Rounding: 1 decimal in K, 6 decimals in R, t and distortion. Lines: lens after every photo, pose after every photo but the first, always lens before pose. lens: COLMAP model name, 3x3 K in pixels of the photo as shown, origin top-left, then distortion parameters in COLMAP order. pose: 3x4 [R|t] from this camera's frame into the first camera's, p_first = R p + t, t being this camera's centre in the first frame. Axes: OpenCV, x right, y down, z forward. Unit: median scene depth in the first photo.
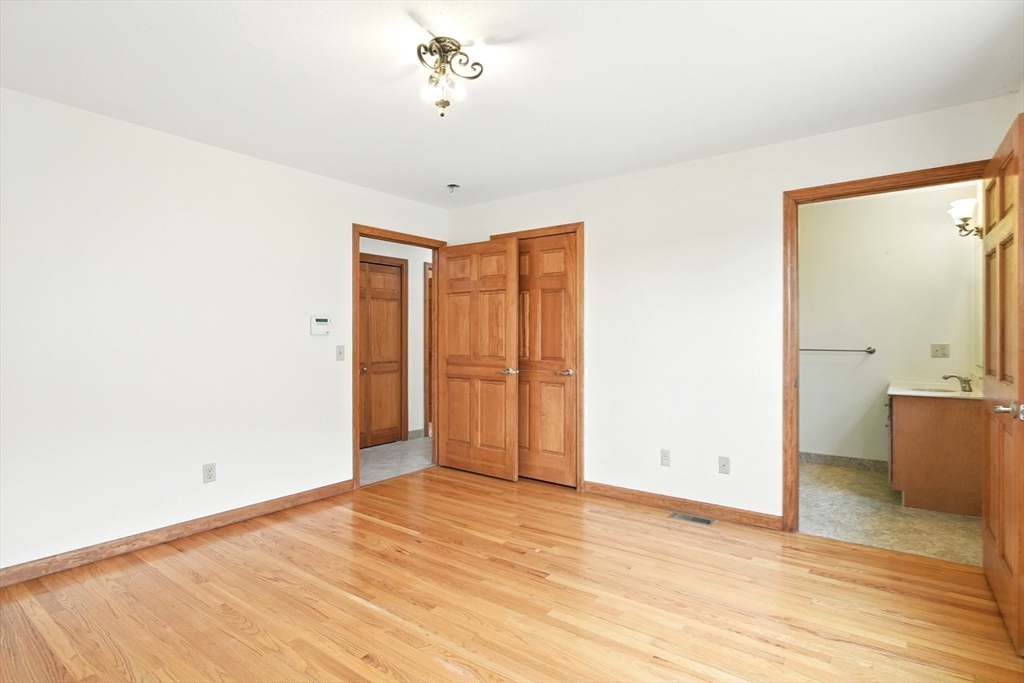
lens RADIAL K [[521.8, 0, 516.7], [0, 521.8, 336.6], [0, 0, 1]] dist [-0.004169, -0.000065]
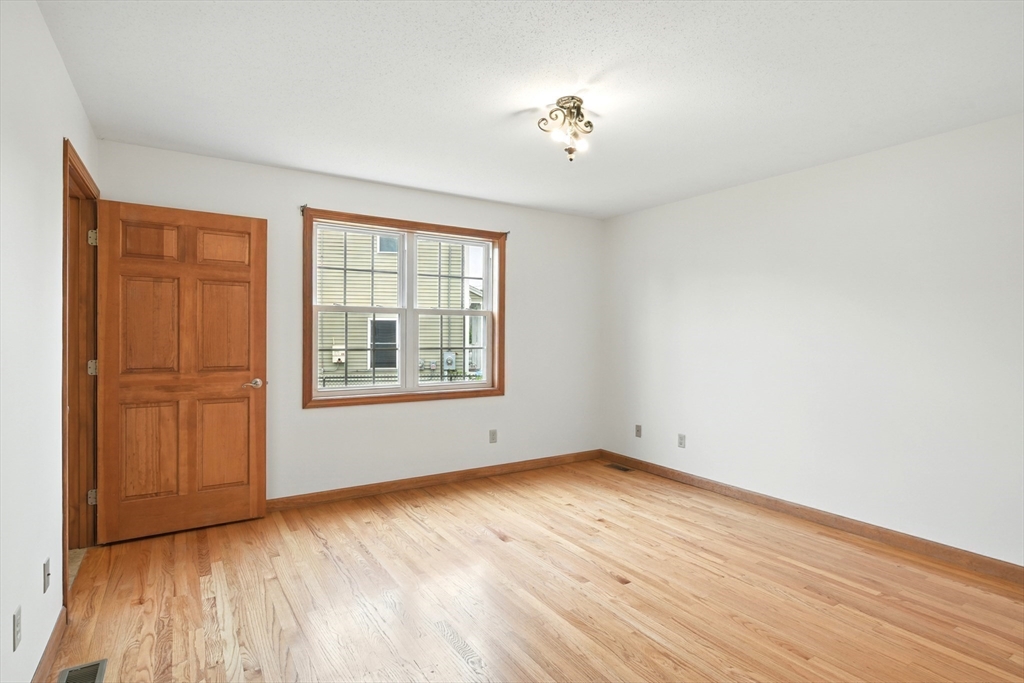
lens RADIAL K [[517.7, 0, 513.7], [0, 517.7, 336.9], [0, 0, 1]] dist [-0.003048, -0.000021]
pose [[-0.931952, -0.006111, 0.362531, -0.293325], [-0.003594, 0.999965, 0.007617, -0.019048], [-0.362565, 0.005796, -0.931941, 1.404059]]
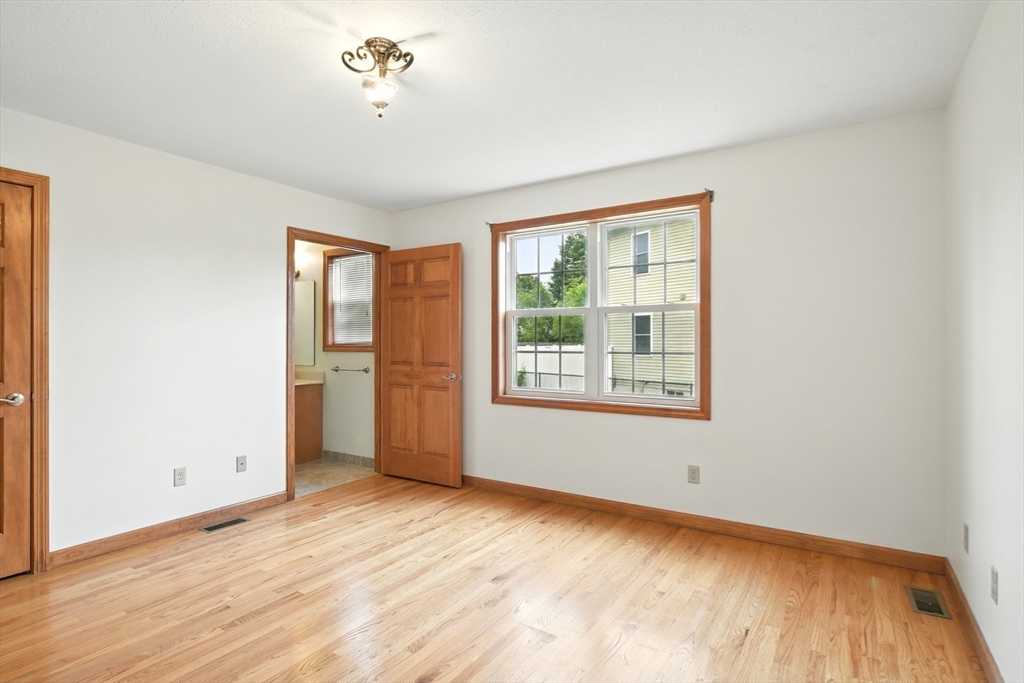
lens RADIAL K [[516.1, 0, 517.8], [0, 516.1, 340.6], [0, 0, 1]] dist [-0.005687, 0.000383]
pose [[-0.064602, 0.005791, 0.997894, -0.731204], [0.002985, 0.999980, -0.005610, 0.001629], [-0.997907, 0.002617, -0.064618, 0.527171]]
